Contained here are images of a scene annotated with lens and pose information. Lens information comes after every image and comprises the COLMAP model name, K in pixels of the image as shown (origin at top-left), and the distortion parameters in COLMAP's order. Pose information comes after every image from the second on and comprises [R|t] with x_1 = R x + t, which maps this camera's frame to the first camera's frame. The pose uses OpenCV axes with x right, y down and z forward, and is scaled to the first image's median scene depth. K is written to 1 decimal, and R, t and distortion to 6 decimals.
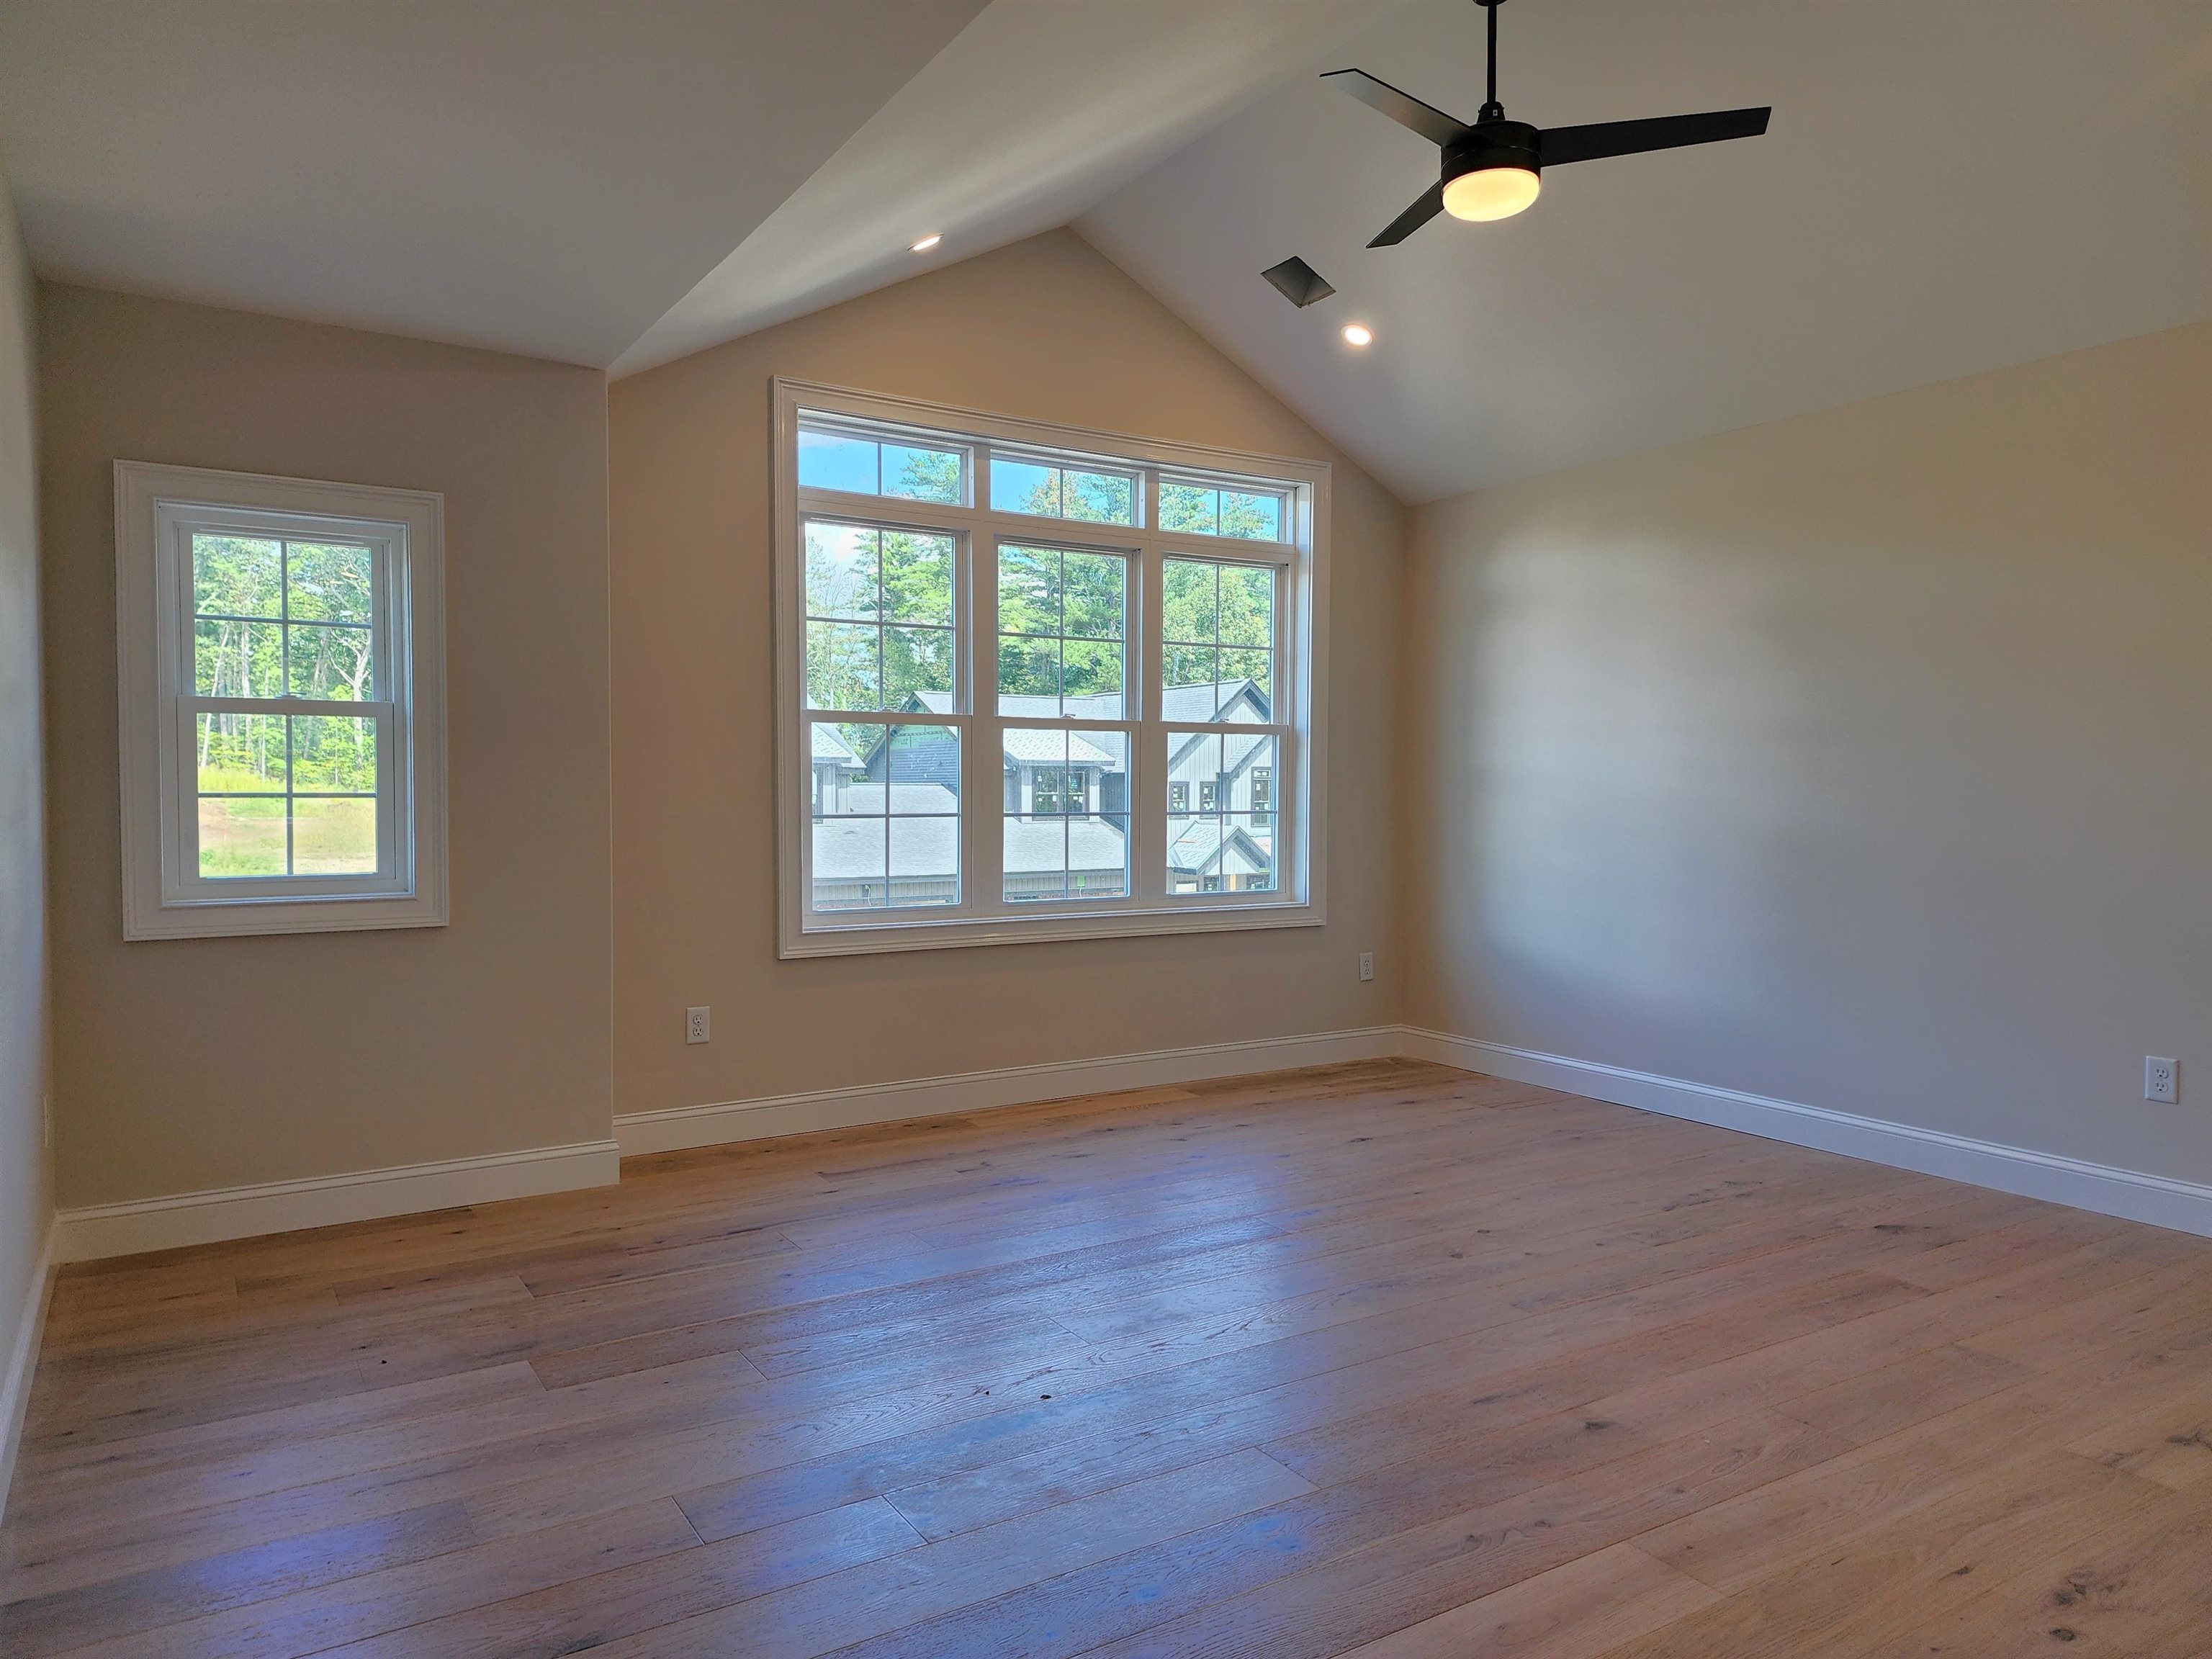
lens RADIAL K [[1489.4, 0, 1111.8], [0, 1489.4, 822.2], [0, 0, 1]] dist [0.073548, -0.042163]
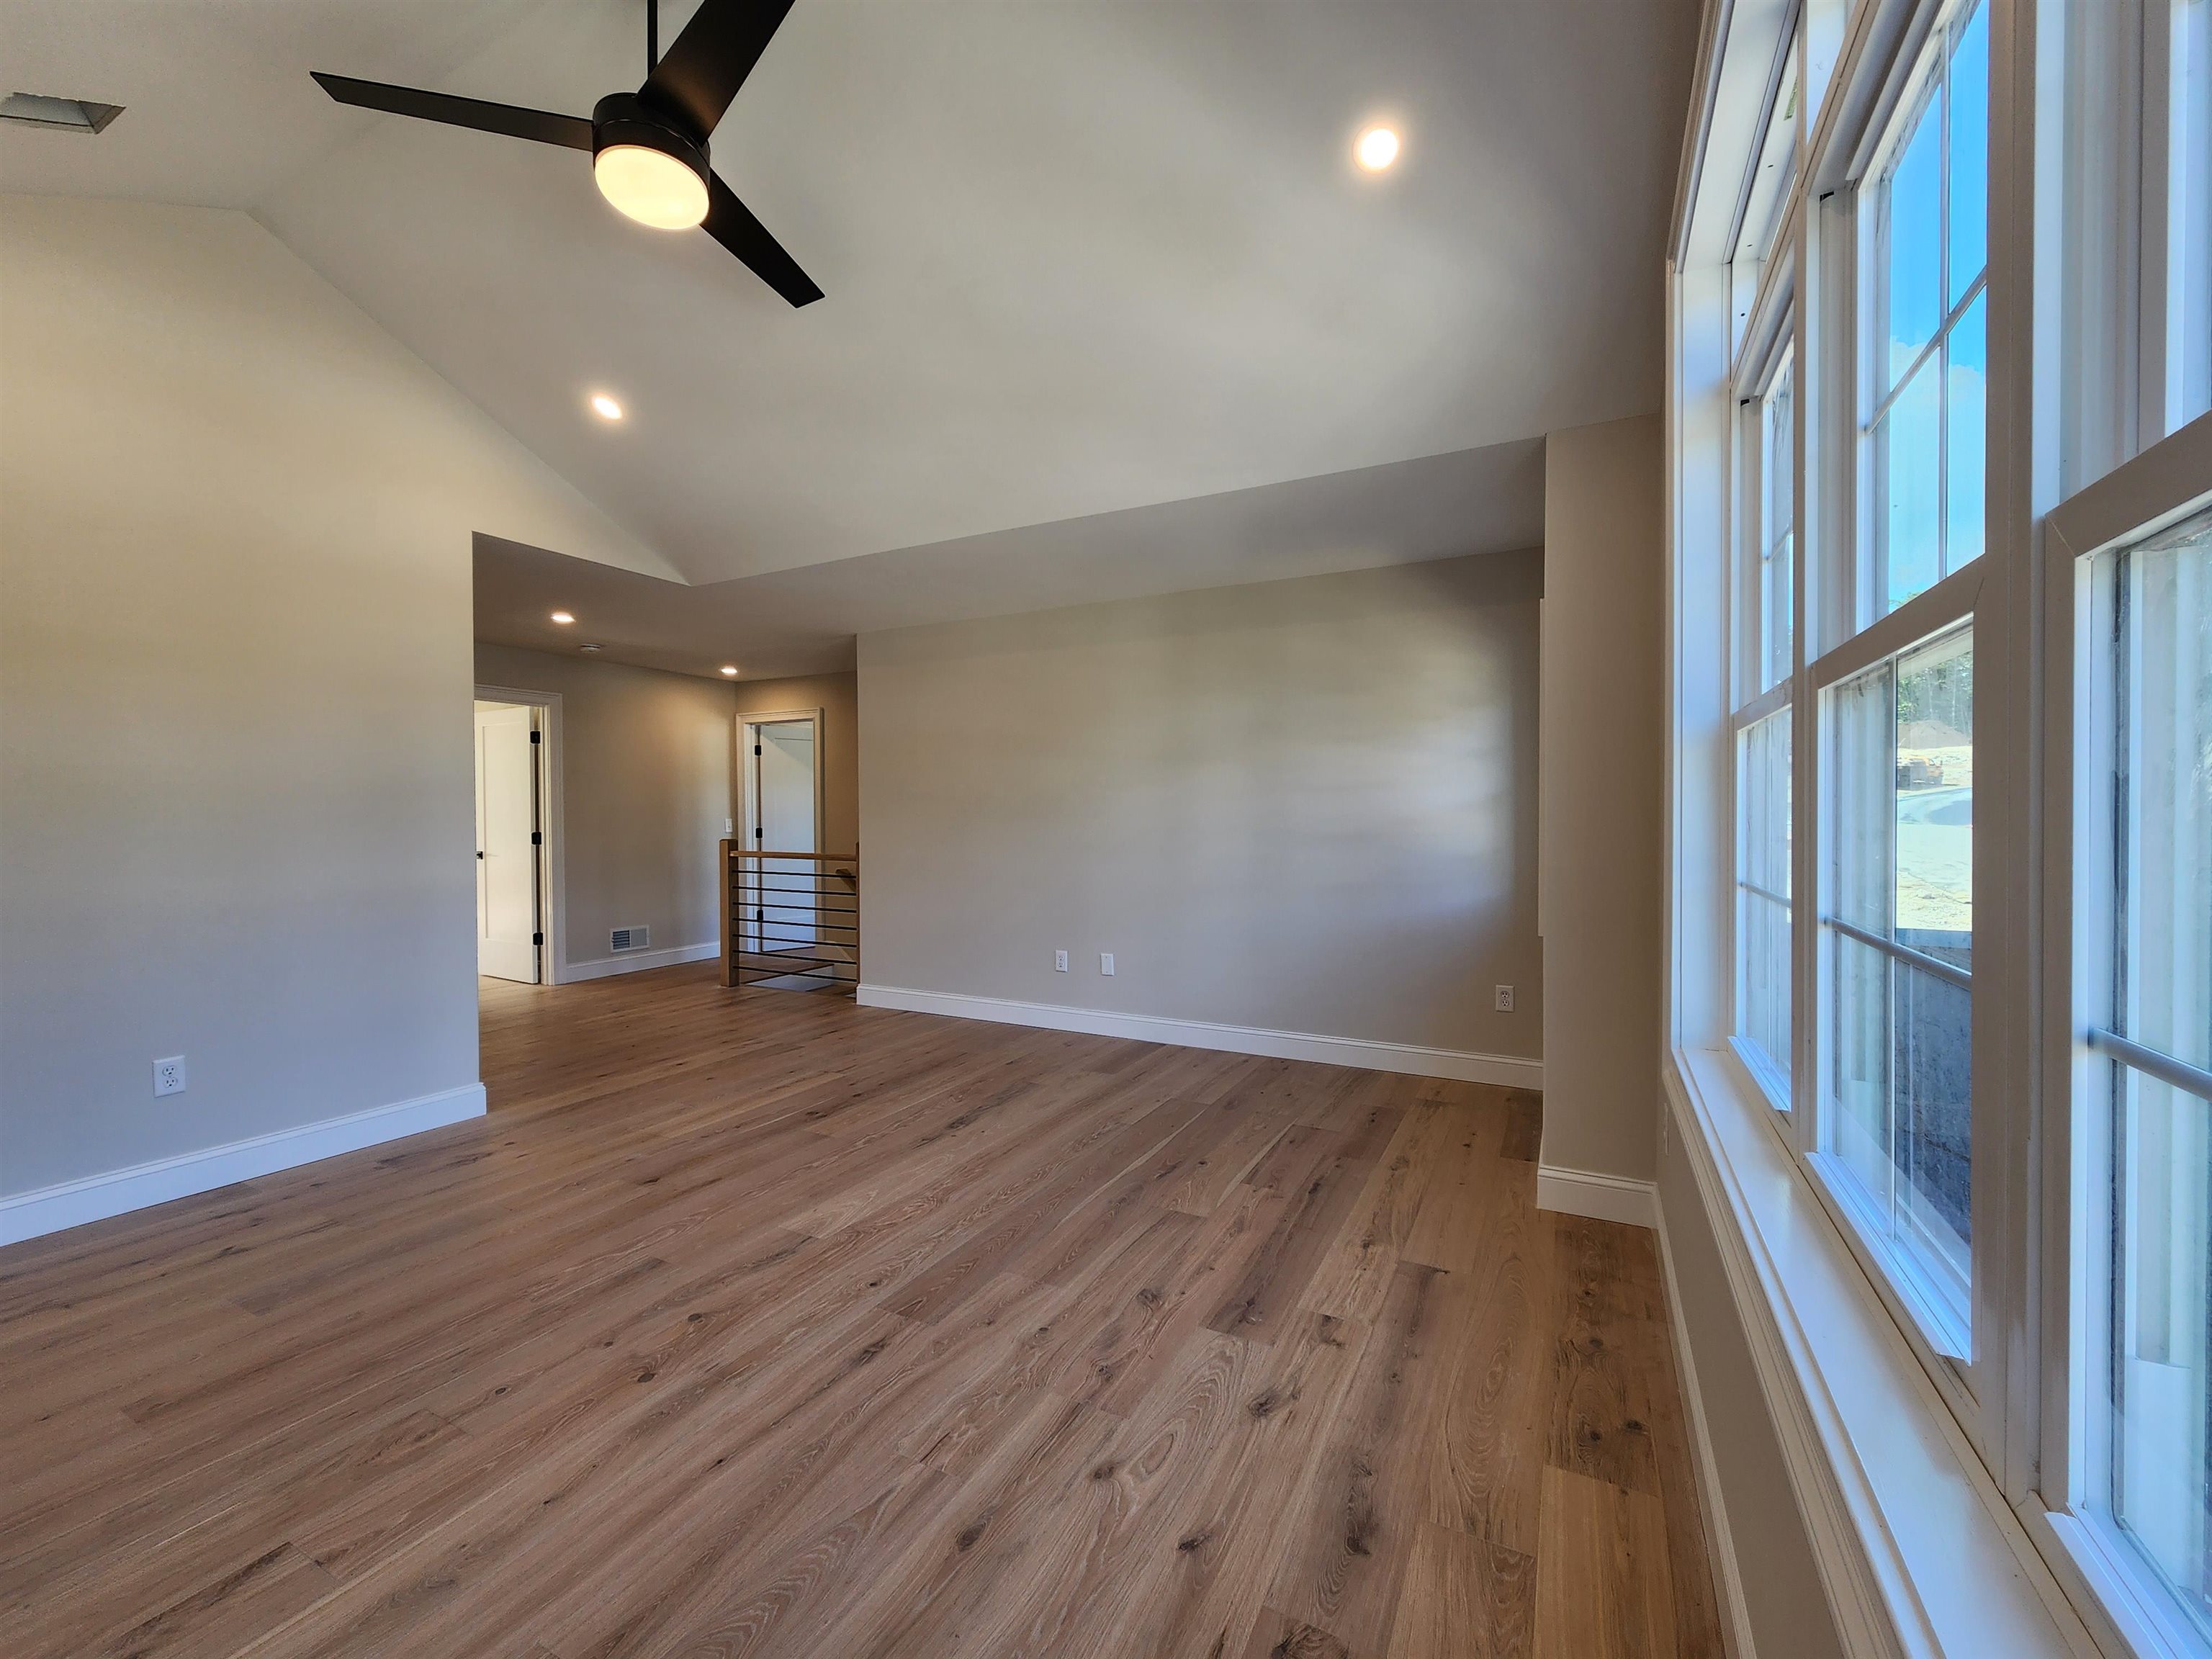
lens RADIAL K [[914.0, 0, 1109.5], [0, 914.0, 828.4], [0, 0, 1]] dist [0.012526, 0.000220]
pose [[-0.861412, 0.007030, -0.507858, 0.194768], [-0.012641, 0.999298, 0.035274, -0.033260], [0.507750, 0.036806, -0.860718, 1.064970]]
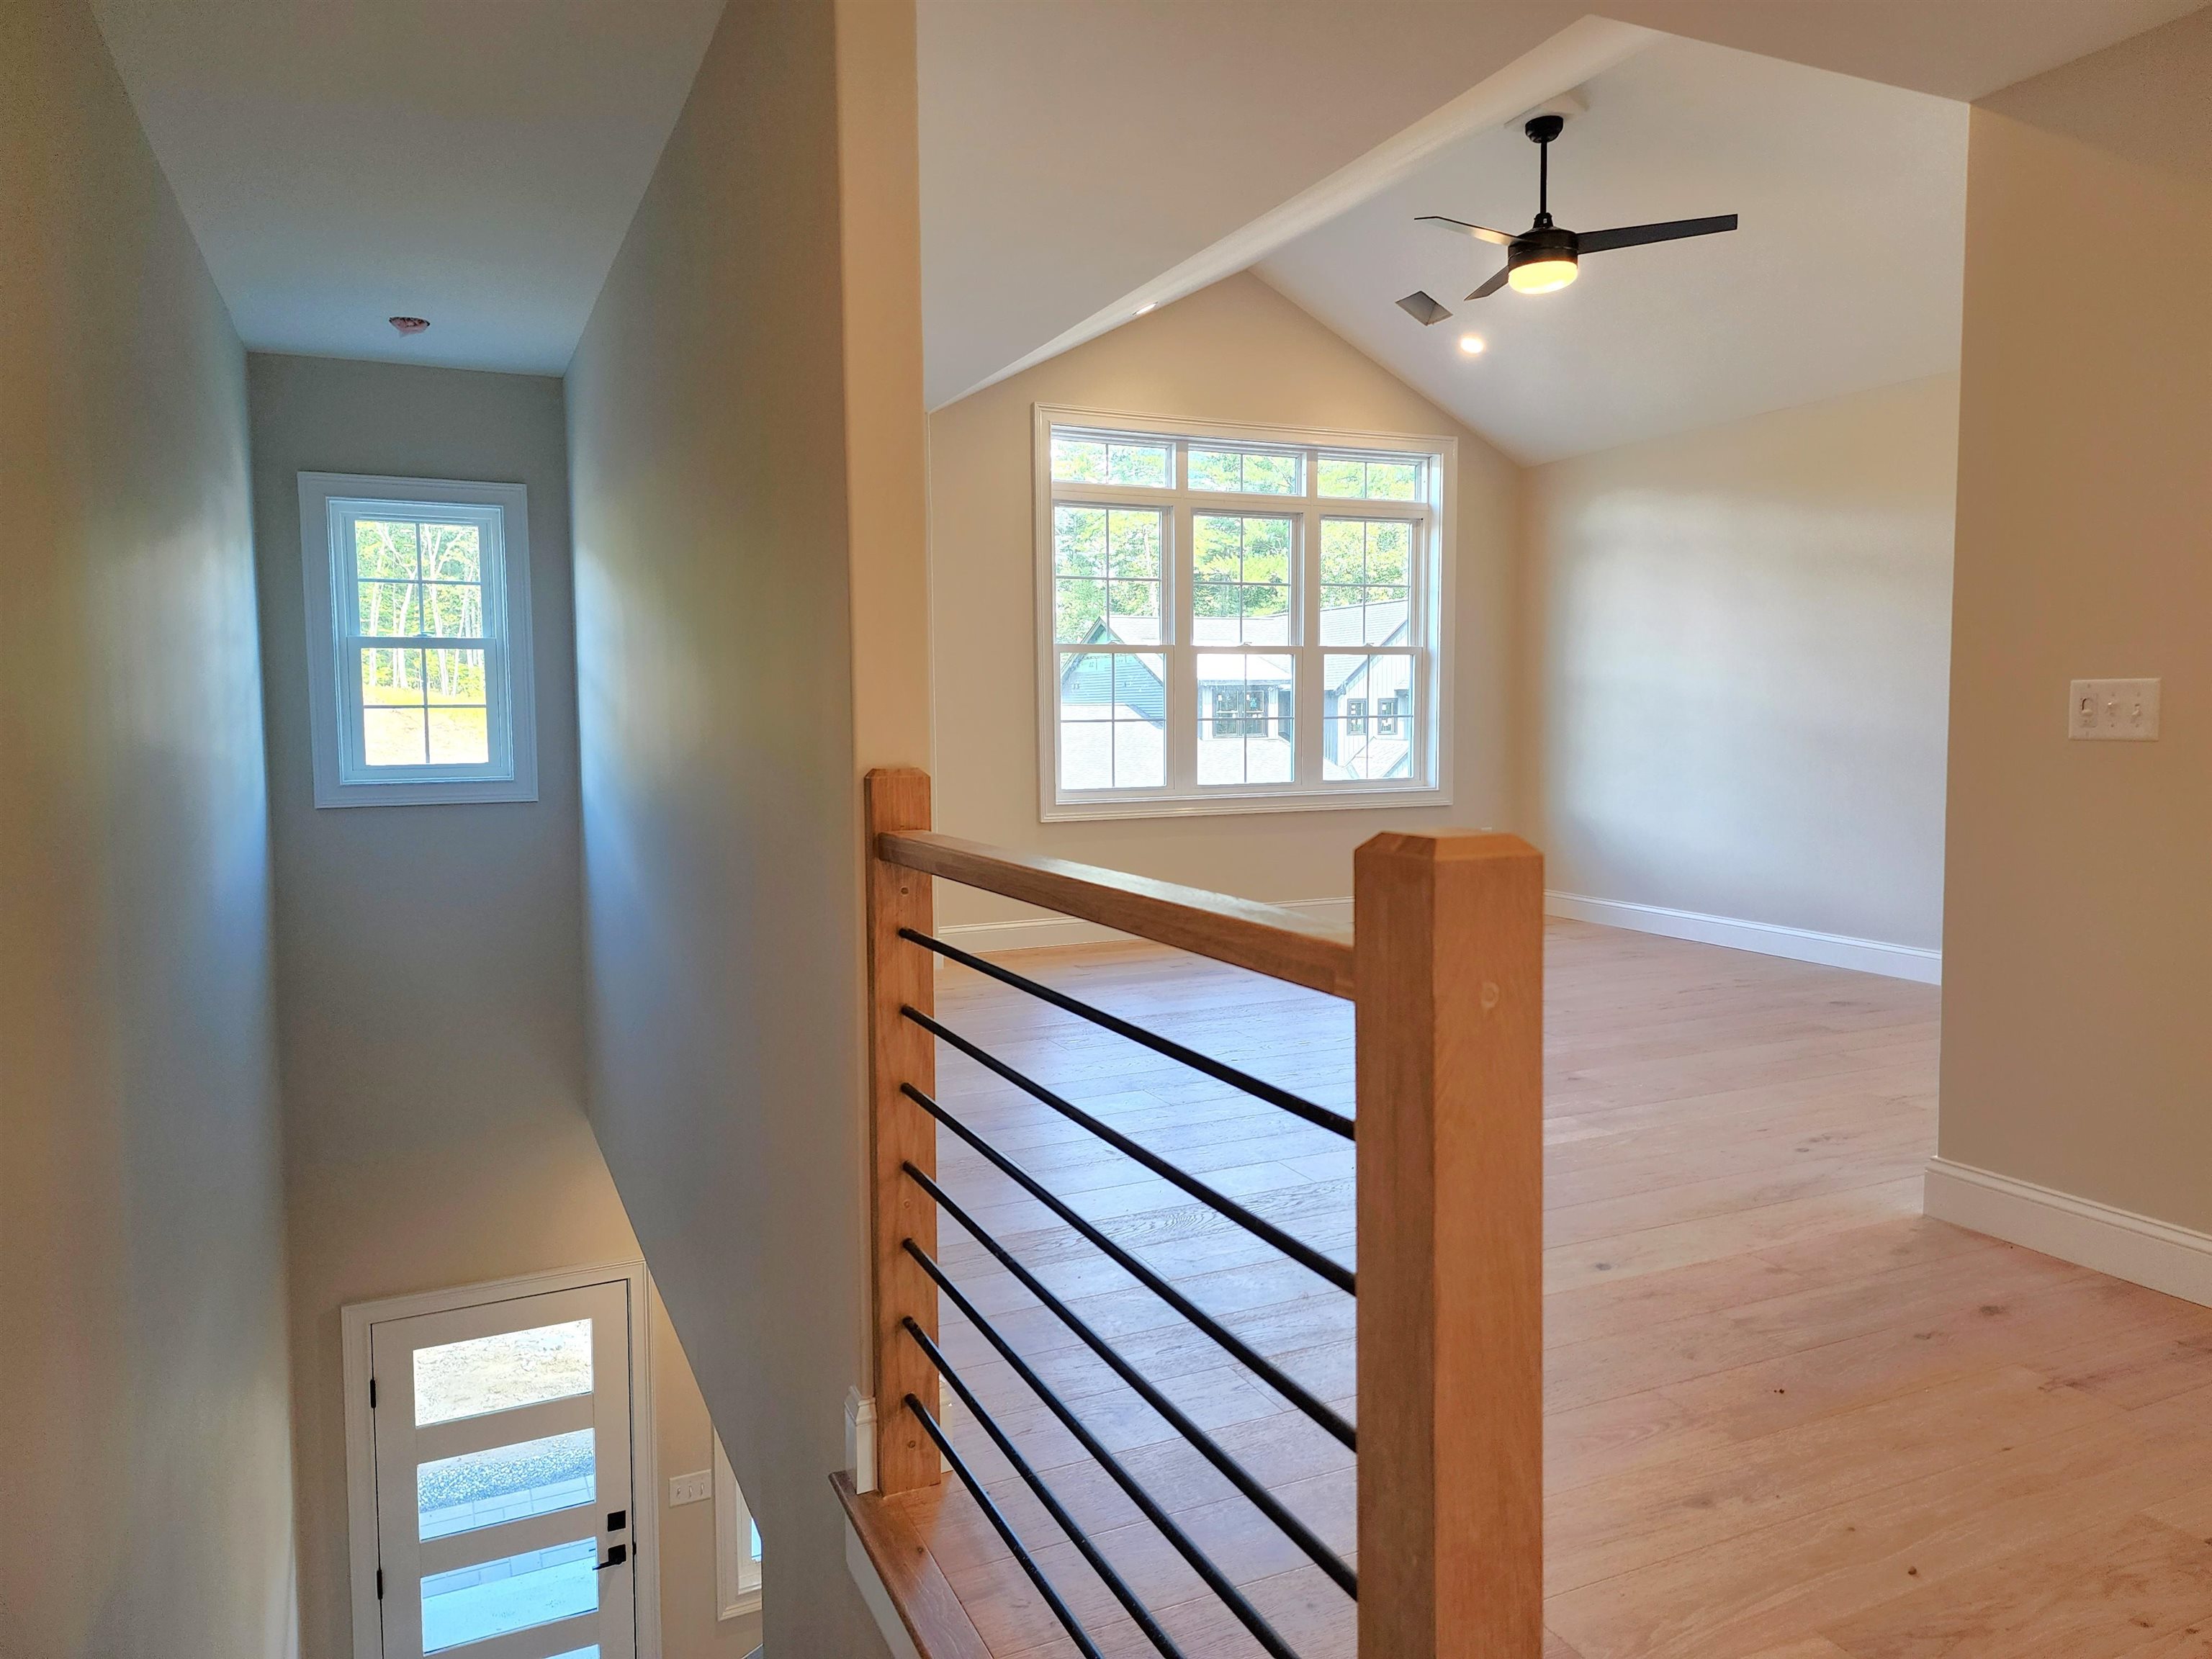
lens RADIAL K [[1489.4, 0, 1092.0], [0, 1489.4, 817.5], [0, 0, 1]] dist [0.073548, -0.042163]
pose [[0.991108, -0.000730, -0.133056, 0.010153], [0.007344, 0.998761, 0.049219, 0.015628], [0.132855, -0.049759, 0.989886, -0.322288]]
